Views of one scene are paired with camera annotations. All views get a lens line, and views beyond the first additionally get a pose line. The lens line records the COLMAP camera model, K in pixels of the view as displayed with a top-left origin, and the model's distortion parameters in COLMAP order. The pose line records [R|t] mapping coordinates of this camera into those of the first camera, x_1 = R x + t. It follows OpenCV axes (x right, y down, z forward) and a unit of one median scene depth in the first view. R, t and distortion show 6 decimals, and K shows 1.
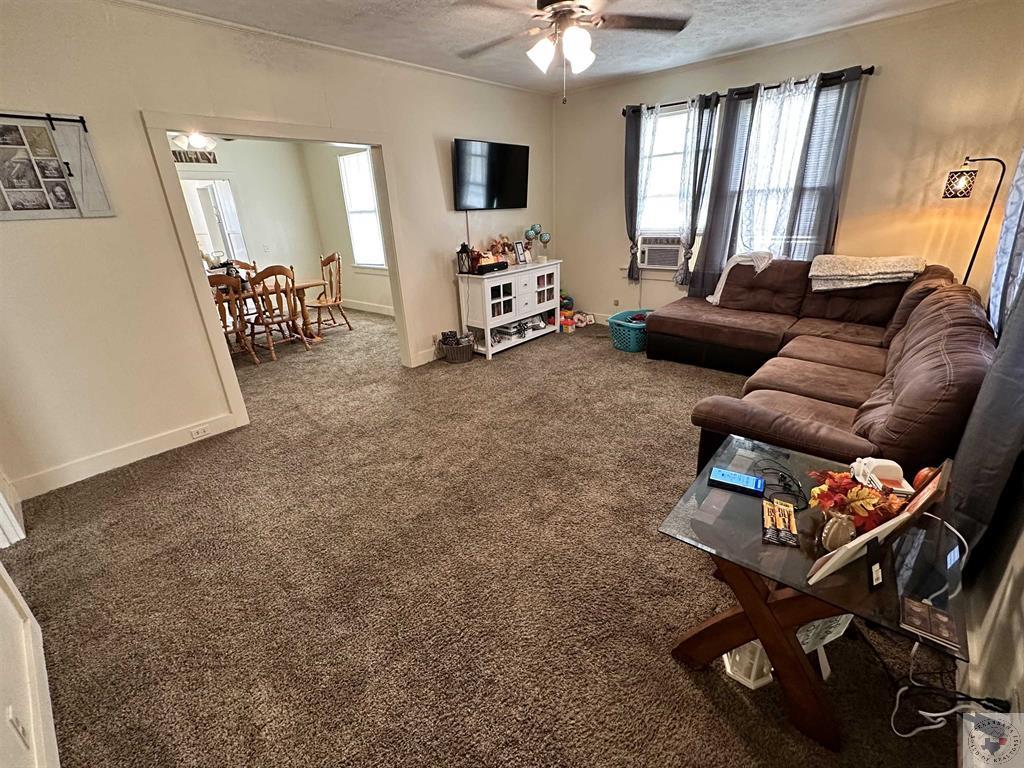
lens RADIAL K [[444.4, 0, 512.0], [0, 444.4, 384.0], [0, 0, 1]] dist [-0.001276, -0.000083]
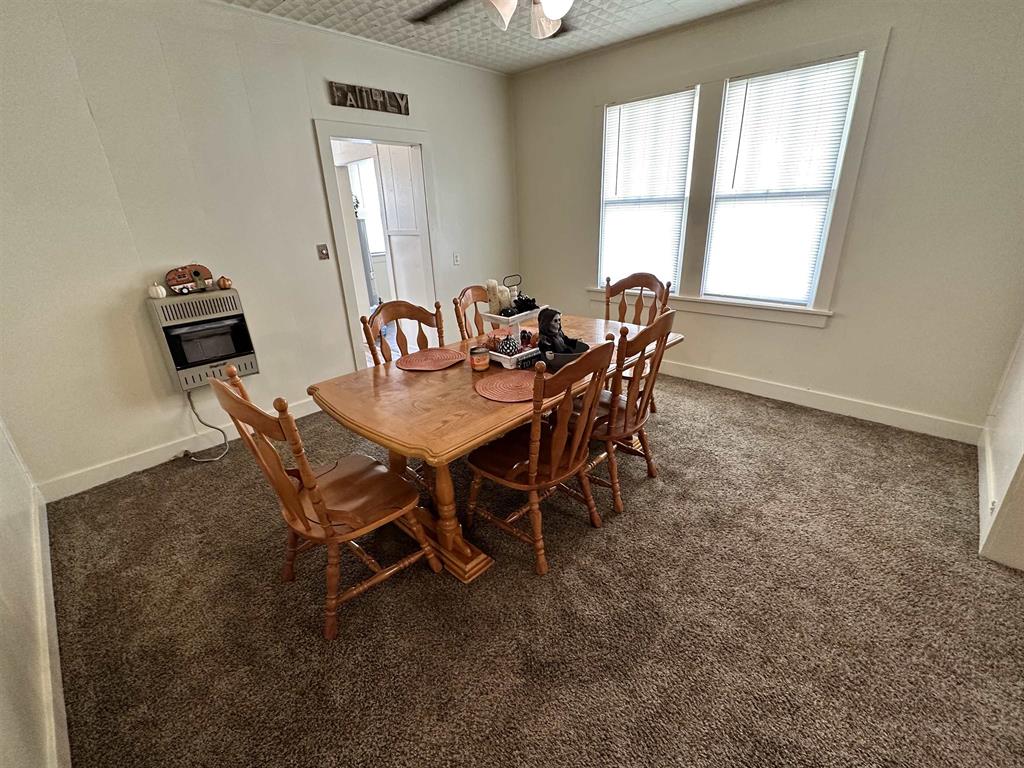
lens RADIAL K [[444.4, 0, 512.0], [0, 444.4, 384.0], [0, 0, 1]] dist [-0.001276, -0.000083]
pose [[0.999438, 0.019890, -0.026996, -0.532566], [-0.019972, 0.999797, -0.002755, -0.152695], [0.026936, 0.003293, 0.999632, 0.444165]]
